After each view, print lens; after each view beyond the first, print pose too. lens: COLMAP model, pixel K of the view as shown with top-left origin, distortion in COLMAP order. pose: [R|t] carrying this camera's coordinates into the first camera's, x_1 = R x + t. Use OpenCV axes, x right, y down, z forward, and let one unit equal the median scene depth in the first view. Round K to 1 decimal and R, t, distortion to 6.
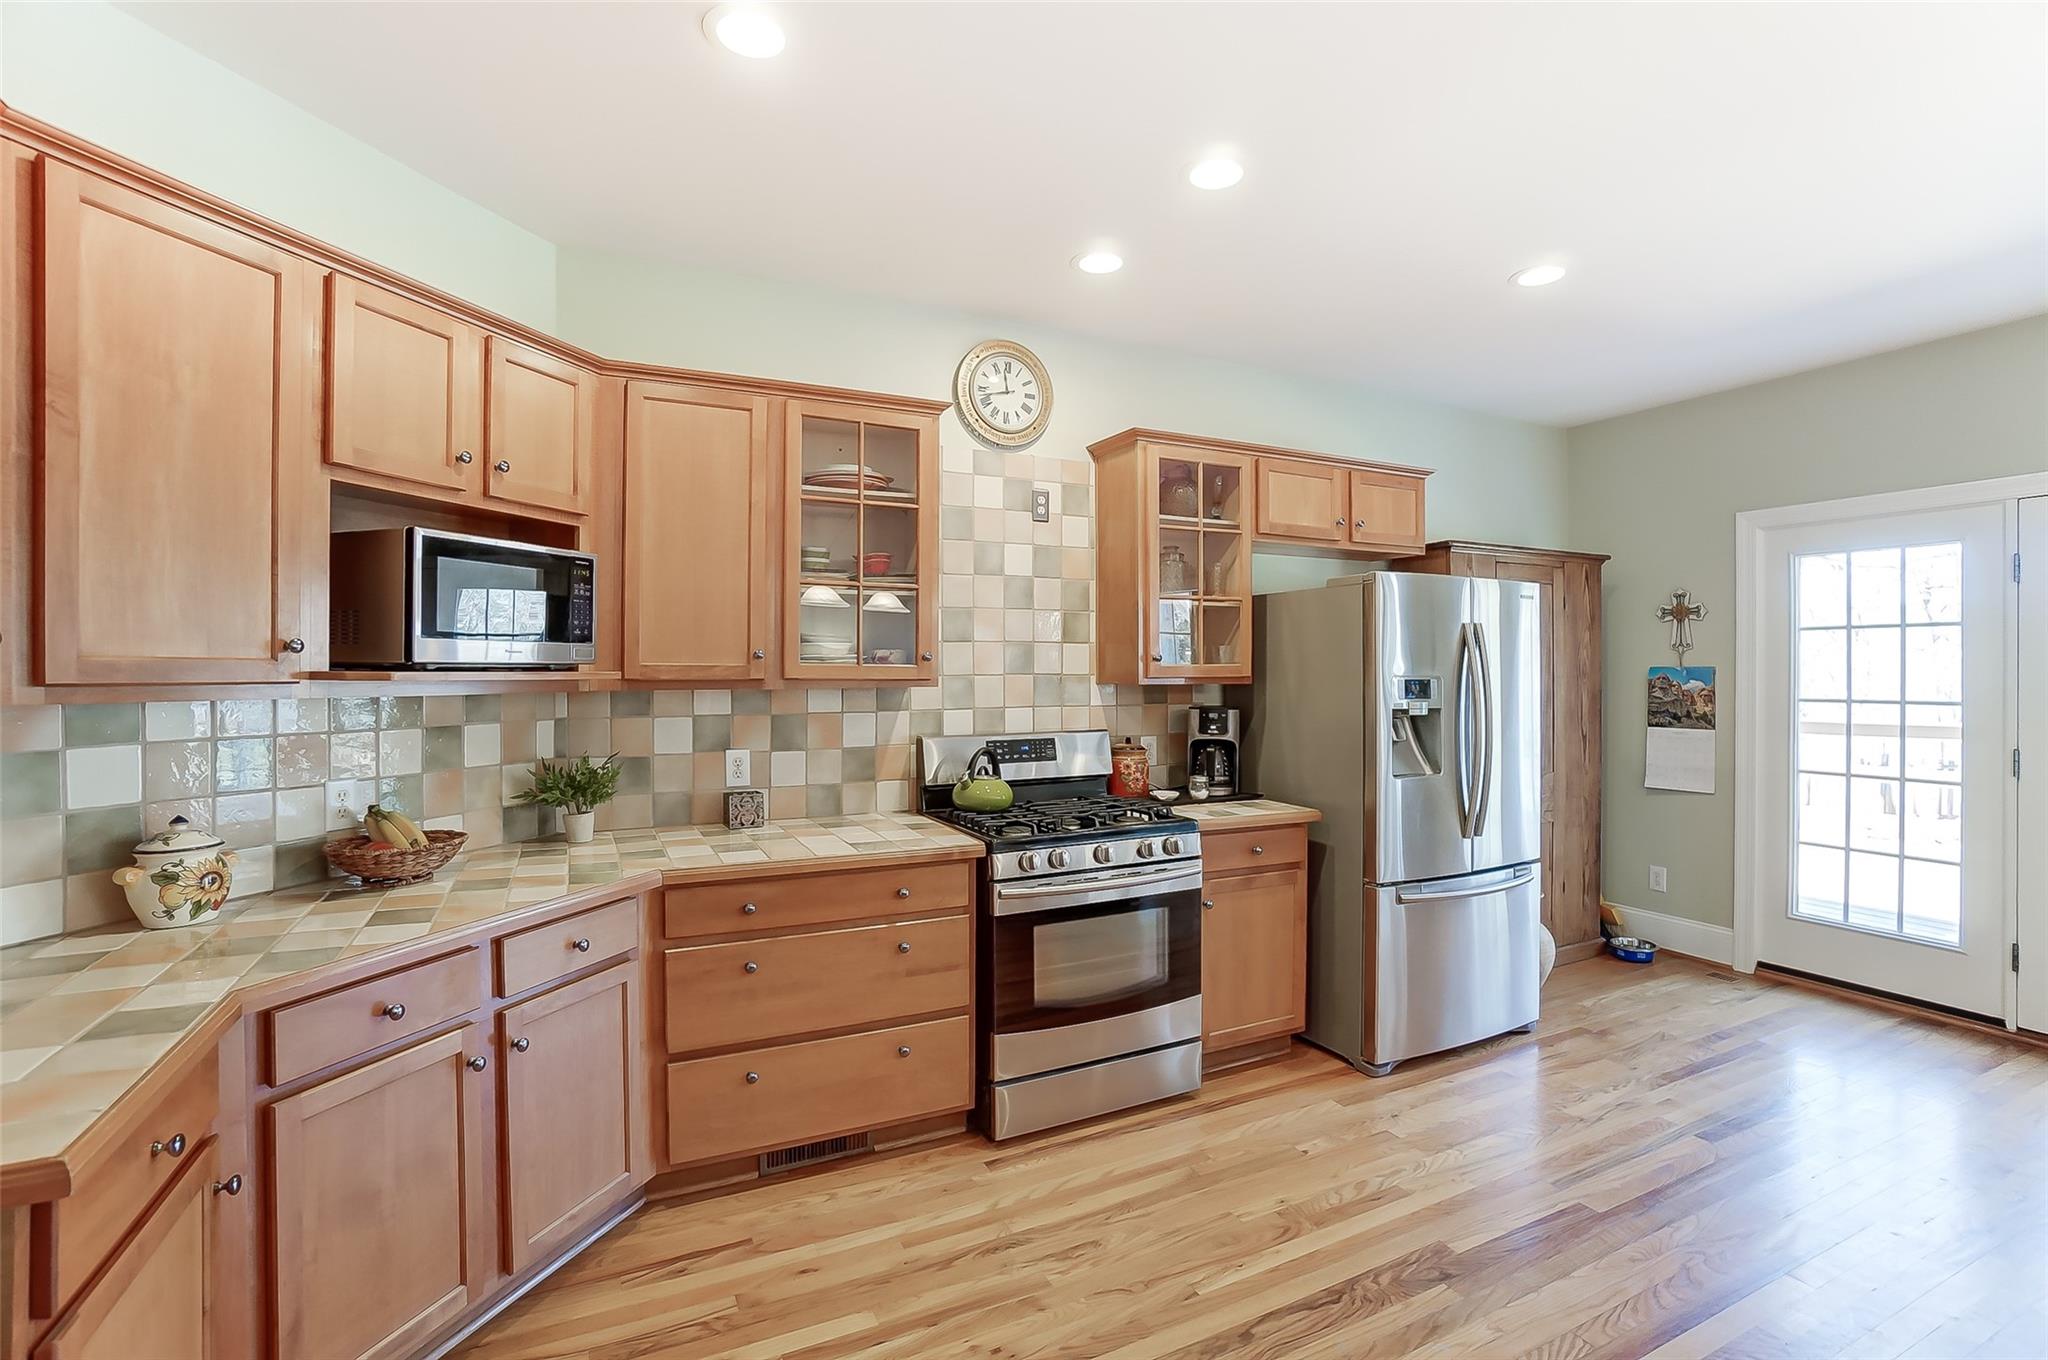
lens RADIAL K [[916.4, 0, 1008.1], [0, 916.4, 669.0], [0, 0, 1]] dist [-0.044890, 0.000352]
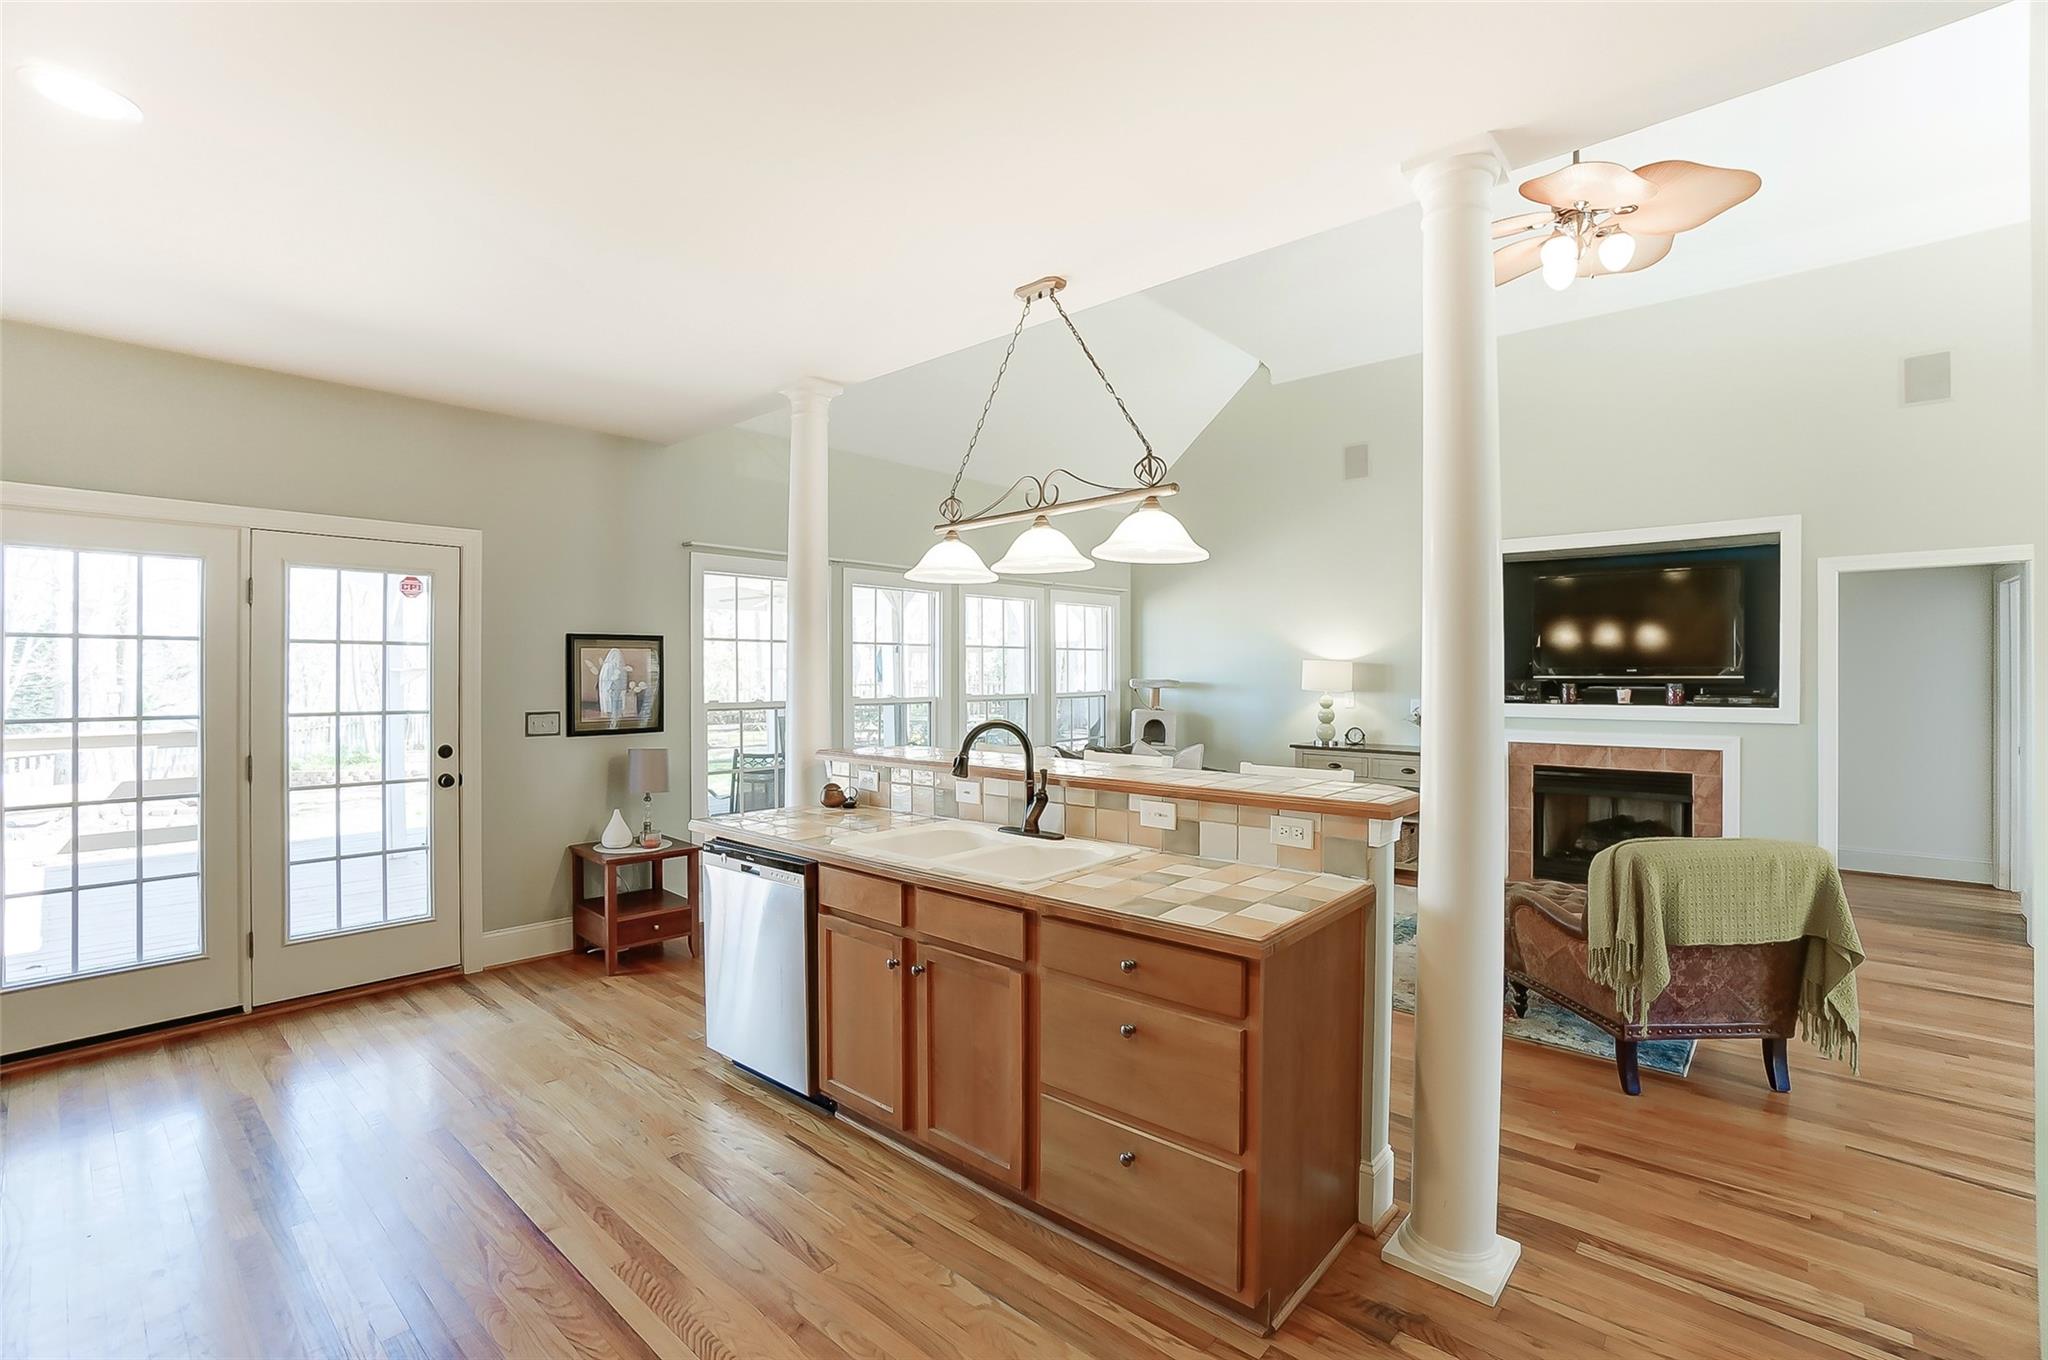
lens RADIAL K [[892.3, 0, 1004.4], [0, 892.3, 675.9], [0, 0, 1]] dist [-0.047767, 0.000522]
pose [[-0.375135, 0.001882, 0.926968, -0.214560], [0.001334, 0.999998, -0.001490, -0.005522], [-0.926969, 0.000678, -0.375137, 0.540162]]
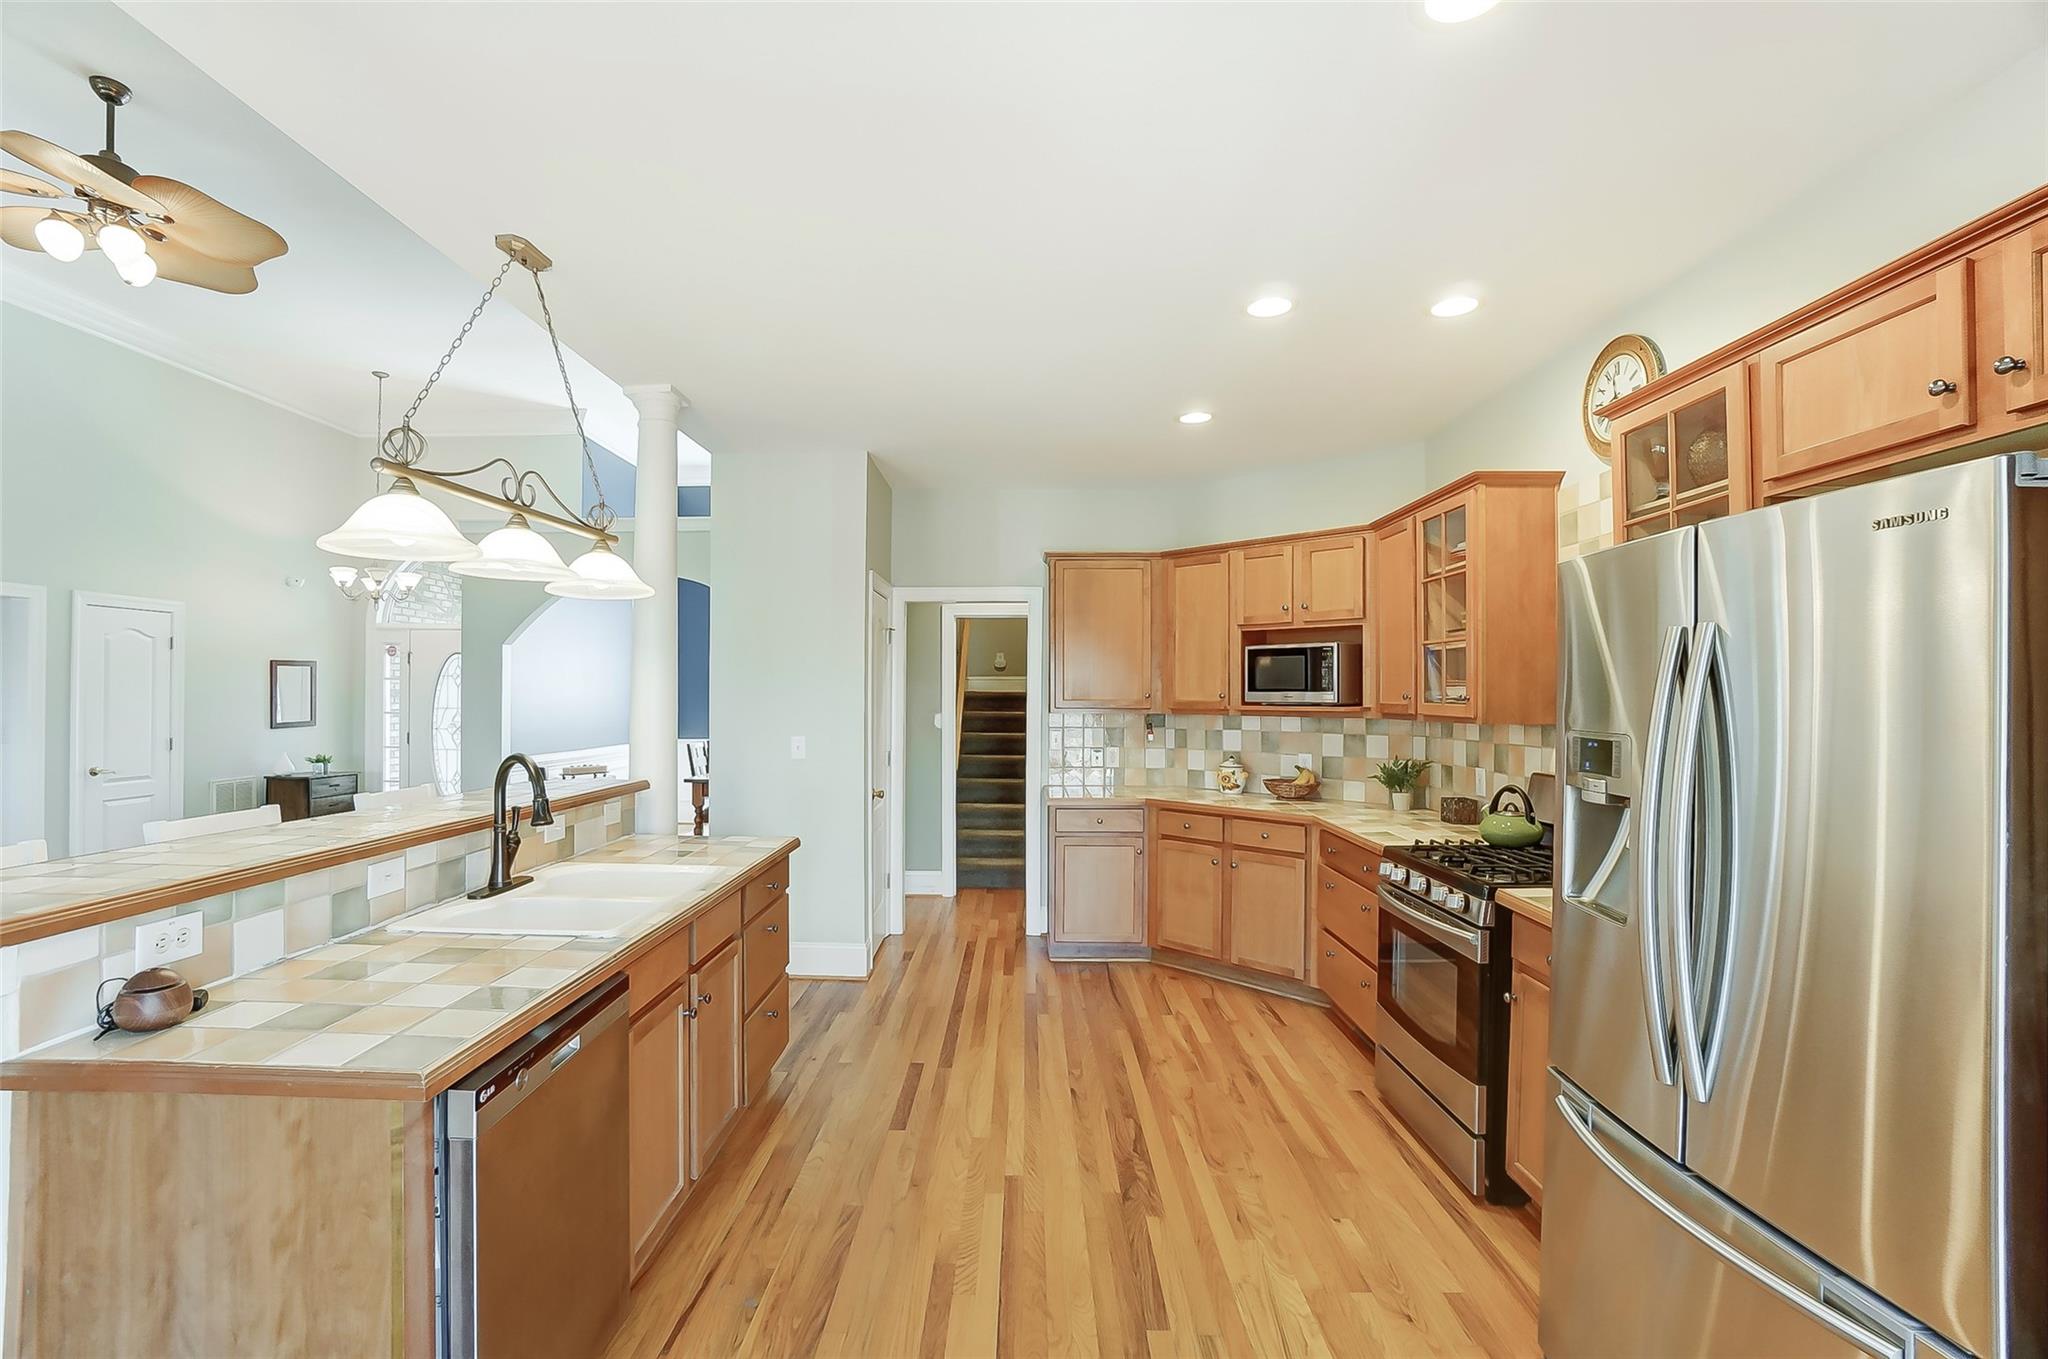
lens RADIAL K [[913.7, 0, 1000.3], [0, 913.7, 682.1], [0, 0, 1]] dist [-0.060652, 0.022652]
pose [[-0.453816, -0.013587, -0.890992, 1.107618], [-0.002687, 0.999900, -0.013880, -0.014874], [0.891091, -0.003905, -0.453807, 0.919521]]
